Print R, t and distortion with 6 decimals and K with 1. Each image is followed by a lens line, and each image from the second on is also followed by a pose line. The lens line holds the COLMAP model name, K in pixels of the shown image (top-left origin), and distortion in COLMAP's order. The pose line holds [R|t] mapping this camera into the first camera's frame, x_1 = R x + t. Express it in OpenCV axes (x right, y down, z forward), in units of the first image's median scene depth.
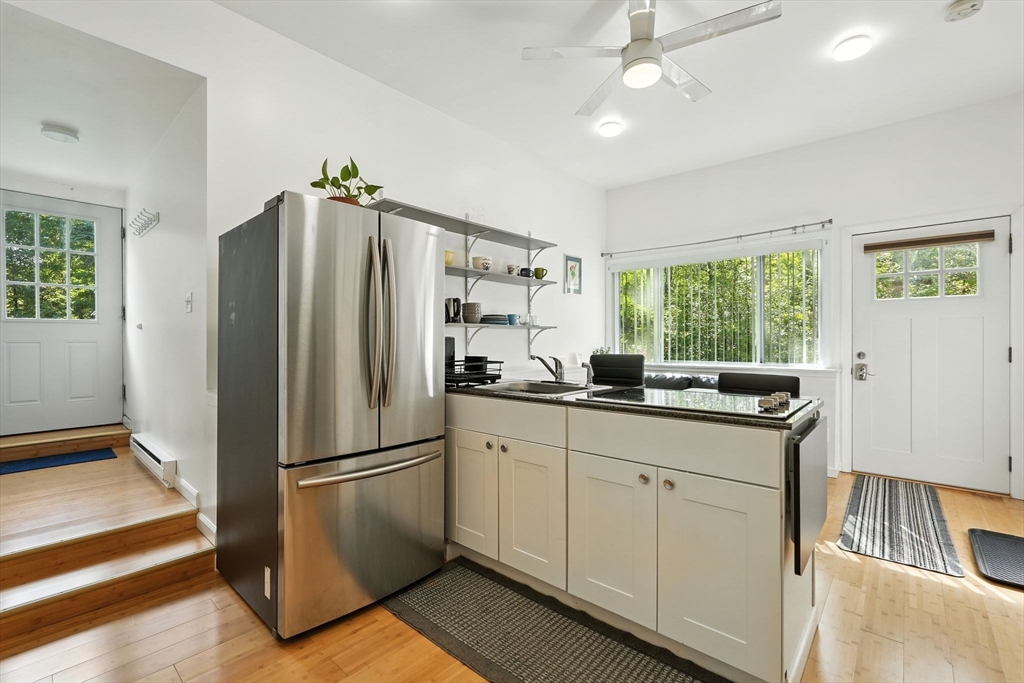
lens RADIAL K [[432.6, 0, 508.2], [0, 432.6, 343.3], [0, 0, 1]] dist [-0.009795, 0.003084]
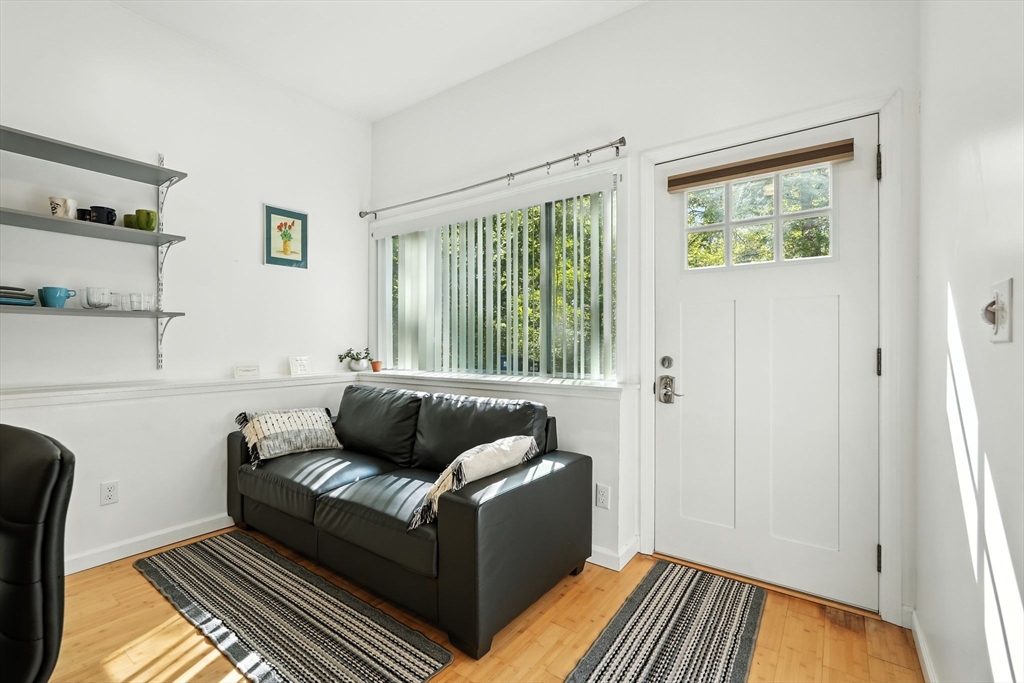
lens RADIAL K [[432.6, 0, 514.0], [0, 432.6, 343.5], [0, 0, 1]] dist [-0.009795, 0.003084]
pose [[0.995397, -0.002256, 0.095808, 0.547303], [0.002288, 0.999997, -0.000229, 0.001534], [-0.095807, 0.000447, 0.995400, 0.415931]]
